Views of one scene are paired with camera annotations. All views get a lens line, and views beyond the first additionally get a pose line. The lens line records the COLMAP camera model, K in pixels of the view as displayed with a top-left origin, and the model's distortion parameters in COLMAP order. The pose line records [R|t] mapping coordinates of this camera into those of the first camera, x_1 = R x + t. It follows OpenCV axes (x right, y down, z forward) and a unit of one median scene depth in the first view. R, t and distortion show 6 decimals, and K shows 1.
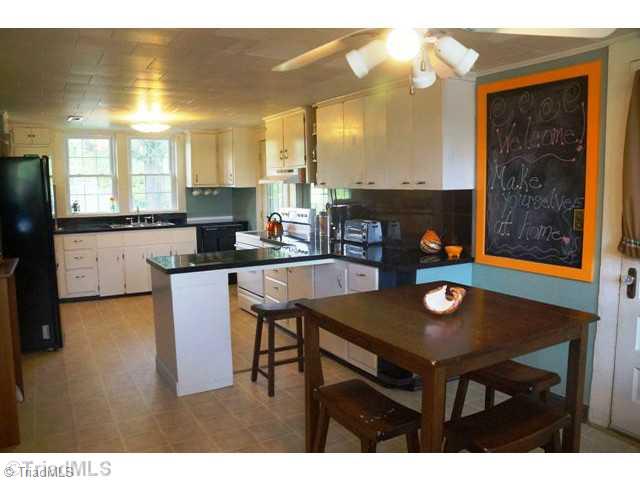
lens RADIAL K [[500.1, 0, 320.0], [0, 500.1, 238.1], [0, 0, 1]] dist [-0.124247, 0.001429]
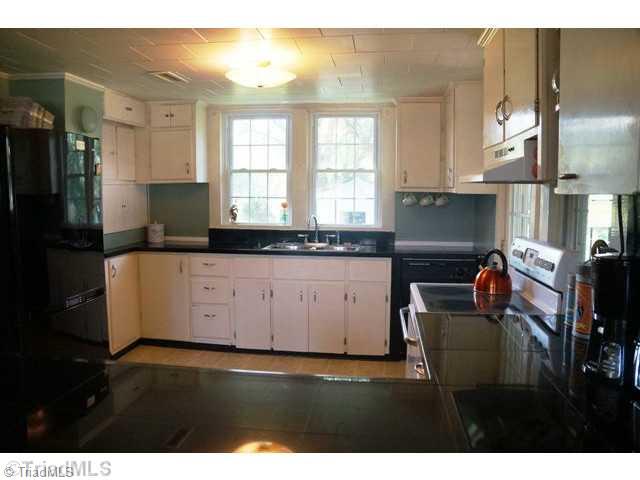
lens RADIAL K [[500.1, 0, 319.5], [0, 500.1, 242.3], [0, 0, 1]] dist [-0.124247, 0.001429]
pose [[0.789451, 0.076516, -0.609026, 0.045479], [-0.082930, 0.996398, 0.017686, -0.044473], [0.608186, 0.036545, 0.792953, 0.474421]]
